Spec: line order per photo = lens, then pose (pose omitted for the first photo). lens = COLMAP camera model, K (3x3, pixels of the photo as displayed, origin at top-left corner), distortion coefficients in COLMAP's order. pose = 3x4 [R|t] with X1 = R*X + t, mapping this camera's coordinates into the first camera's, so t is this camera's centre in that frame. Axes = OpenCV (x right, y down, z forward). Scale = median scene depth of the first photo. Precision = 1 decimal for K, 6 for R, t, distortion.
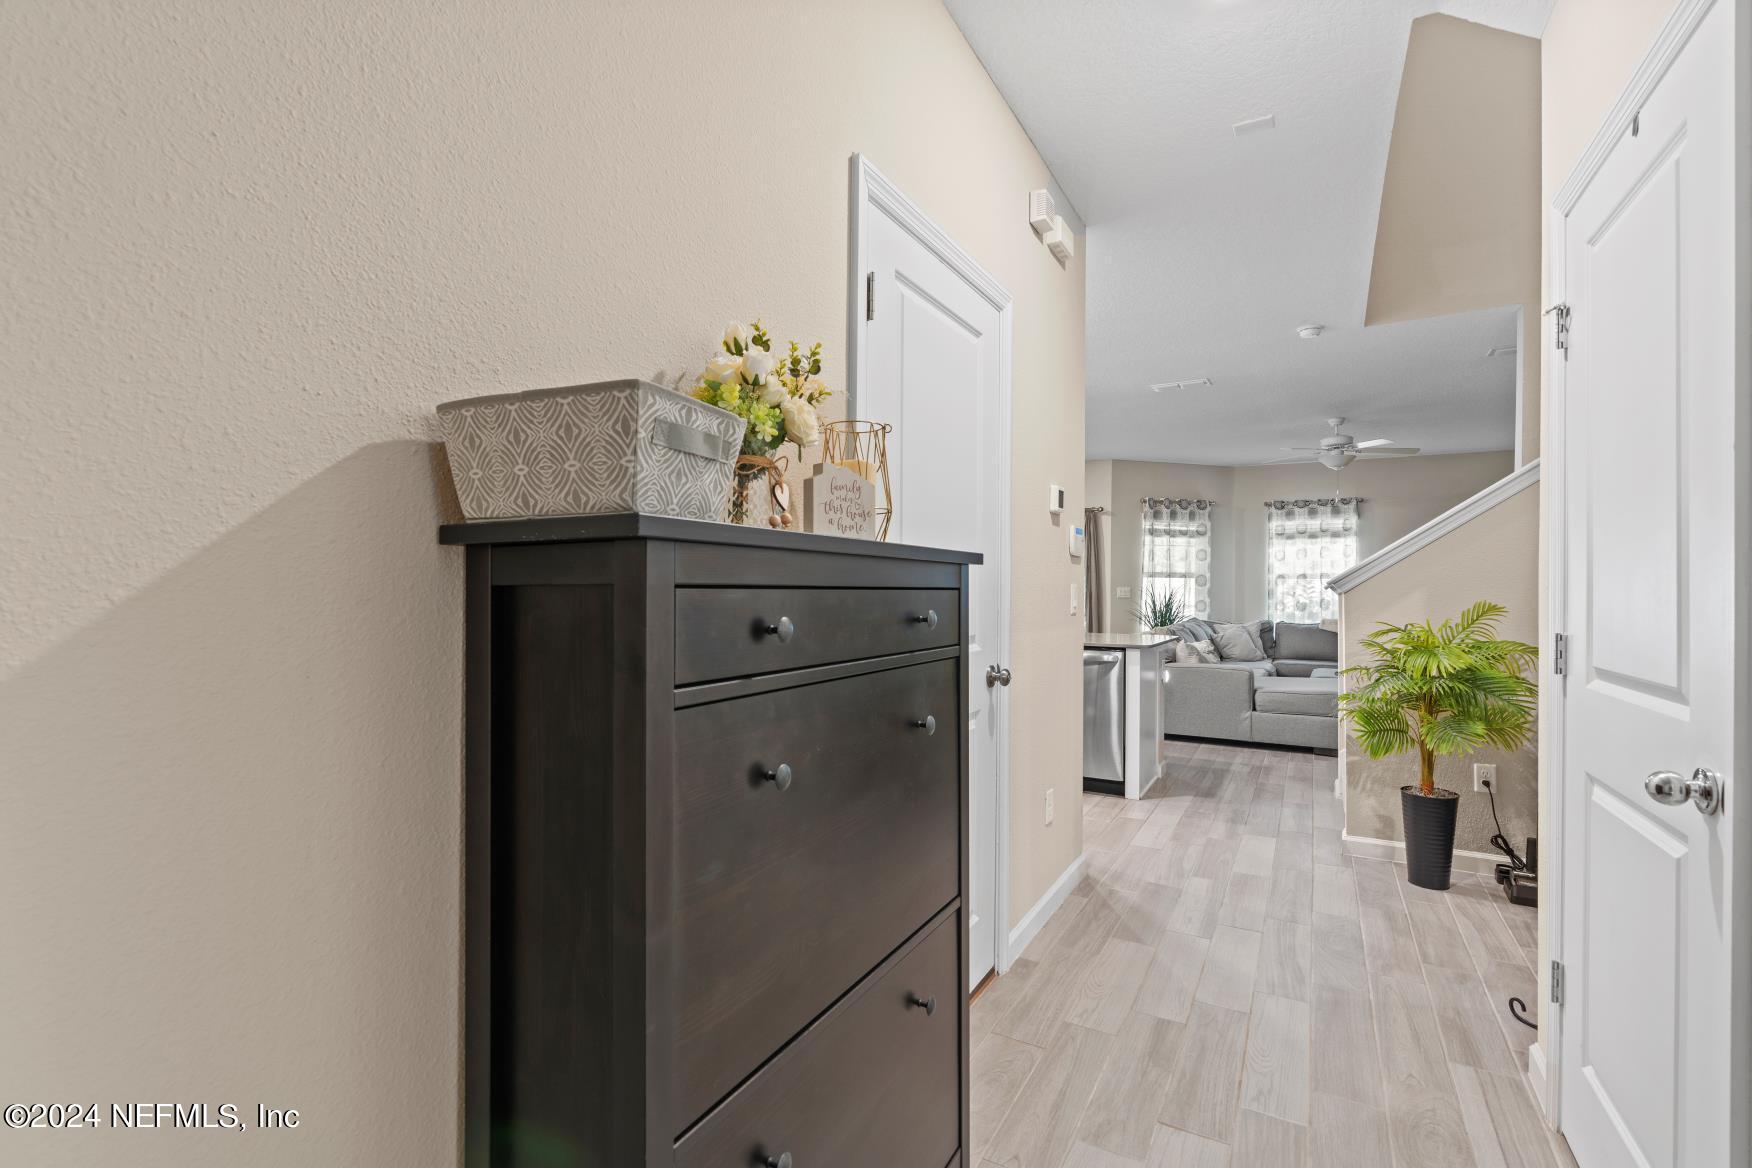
lens RADIAL K [[790.1, 0, 900.5], [0, 790.1, 591.5], [0, 0, 1]] dist [-0.009840, 0.003246]
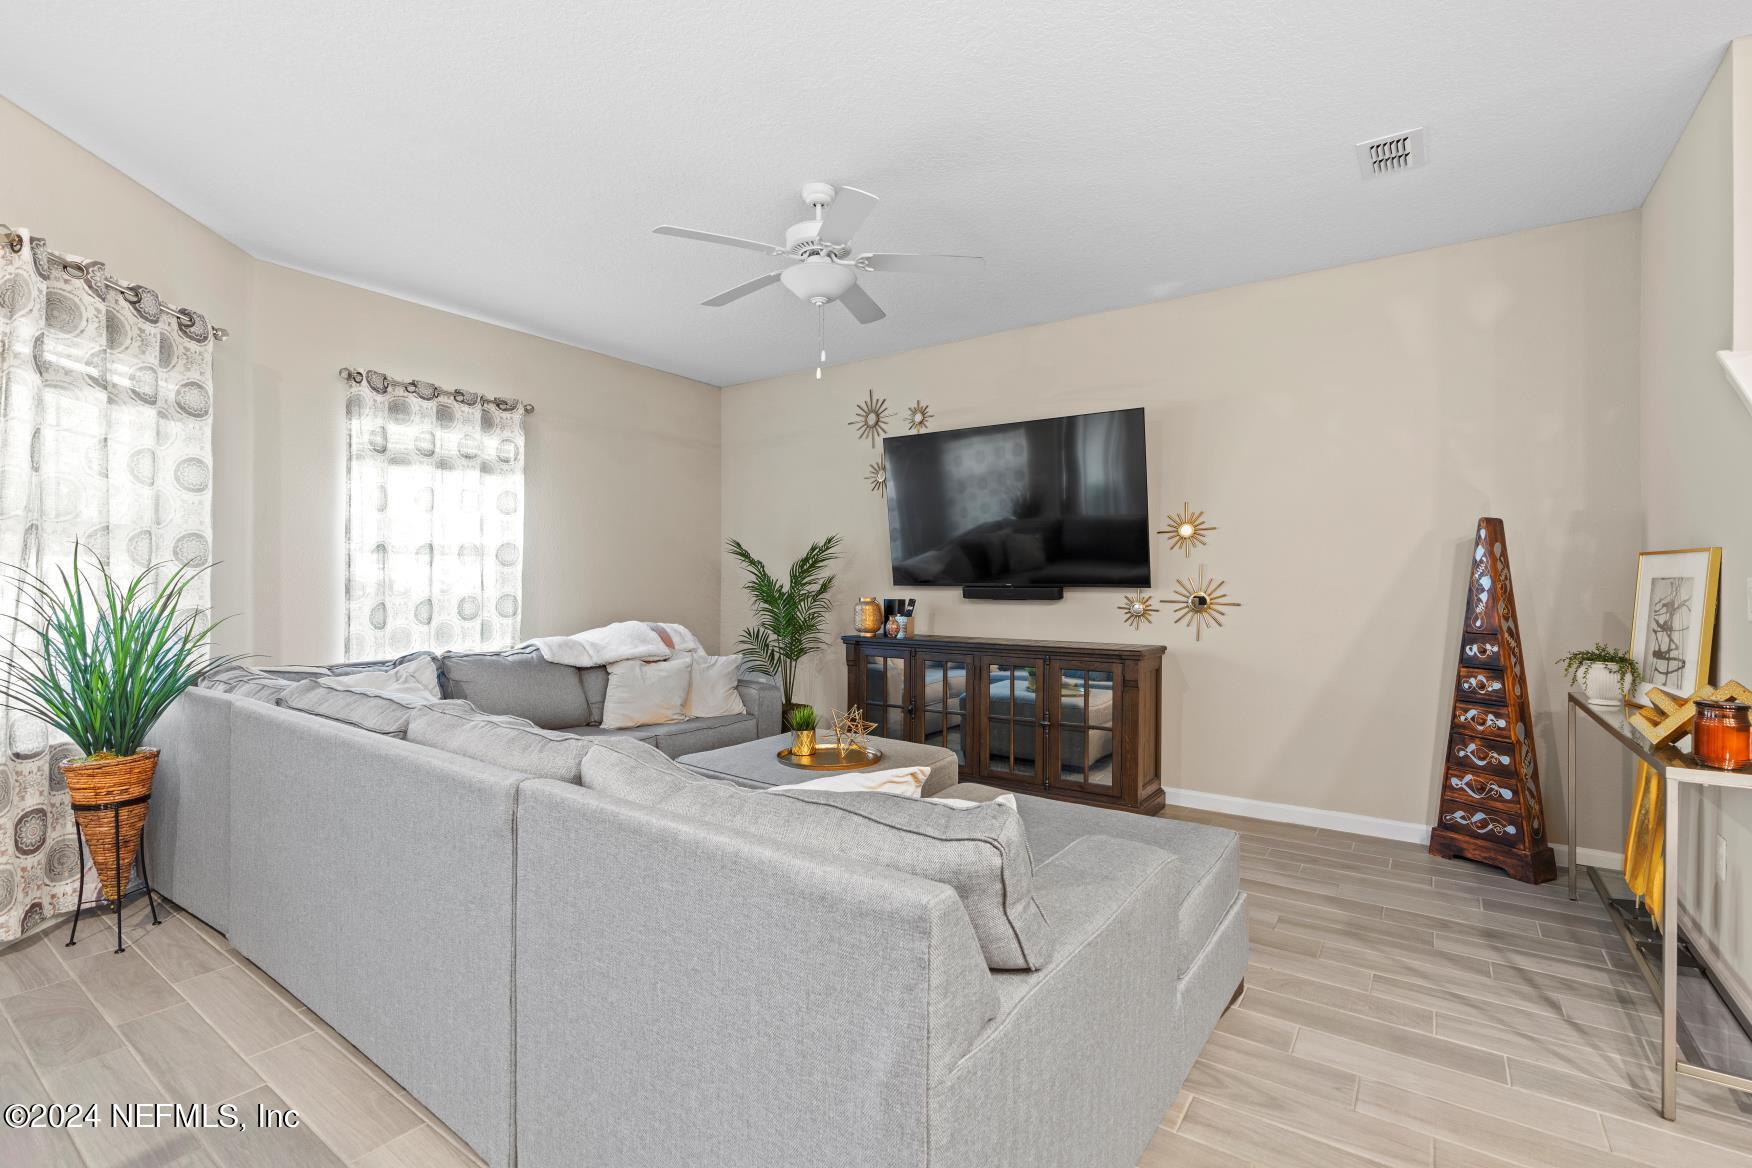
lens RADIAL K [[790.1, 0, 873.7], [0, 790.1, 583.5], [0, 0, 1]] dist [-0.009840, 0.003246]
pose [[0.131049, -0.006995, 0.991351, 0.088697], [0.000837, 0.999976, 0.006945, -0.002099], [-0.991376, -0.000080, 0.131052, 0.691269]]
